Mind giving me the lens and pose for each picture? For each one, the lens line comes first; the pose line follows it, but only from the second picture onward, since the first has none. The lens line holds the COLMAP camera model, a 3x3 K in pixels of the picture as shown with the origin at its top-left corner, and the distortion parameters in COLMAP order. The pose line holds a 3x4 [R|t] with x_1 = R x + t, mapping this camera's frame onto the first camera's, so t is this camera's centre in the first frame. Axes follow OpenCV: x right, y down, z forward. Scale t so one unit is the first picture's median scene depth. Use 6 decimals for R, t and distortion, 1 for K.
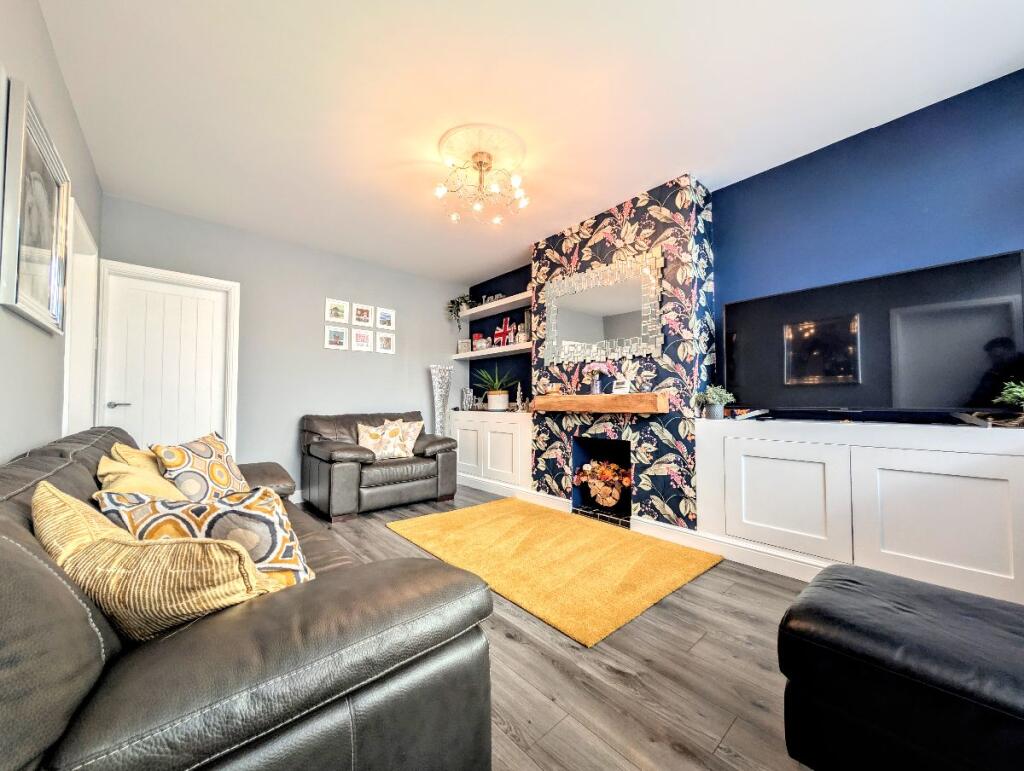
lens RADIAL K [[385.0, 0, 514.4], [0, 385.0, 388.0], [0, 0, 1]] dist [-0.005140, 0.001222]
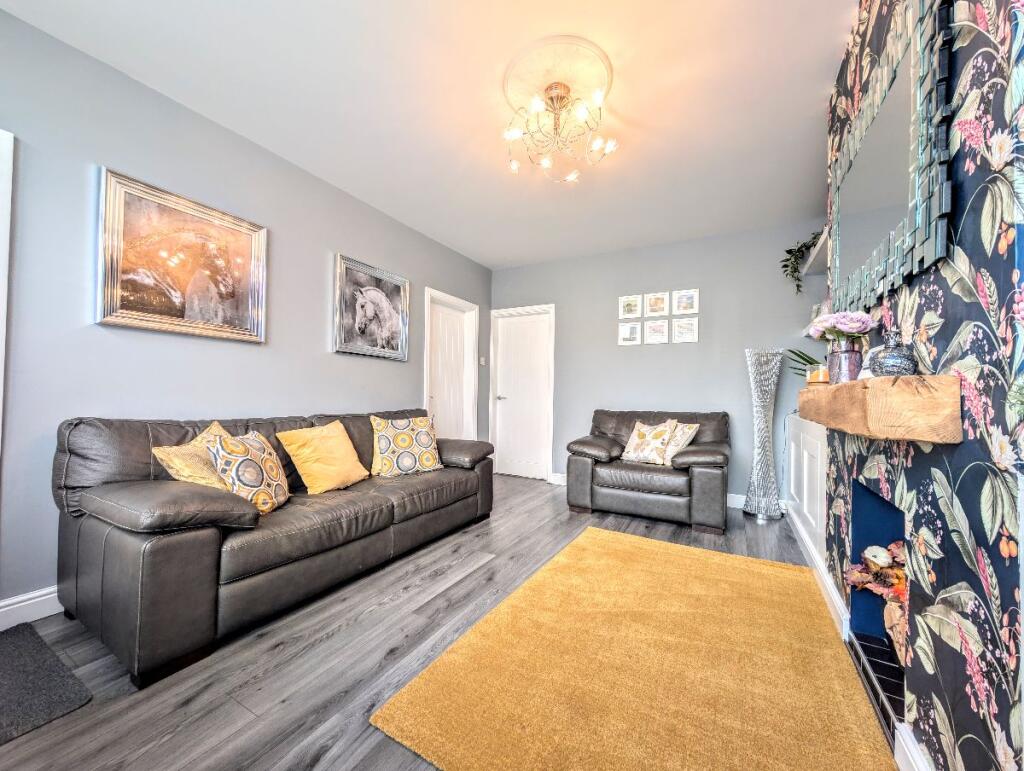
lens RADIAL K [[385.0, 0, 514.8], [0, 385.0, 388.7], [0, 0, 1]] dist [-0.005140, 0.001222]
pose [[0.325423, -0.012289, -0.945489, 0.448026], [0.018858, 0.999801, -0.006505, 0.014353], [0.945381, -0.015713, 0.325590, 0.460377]]
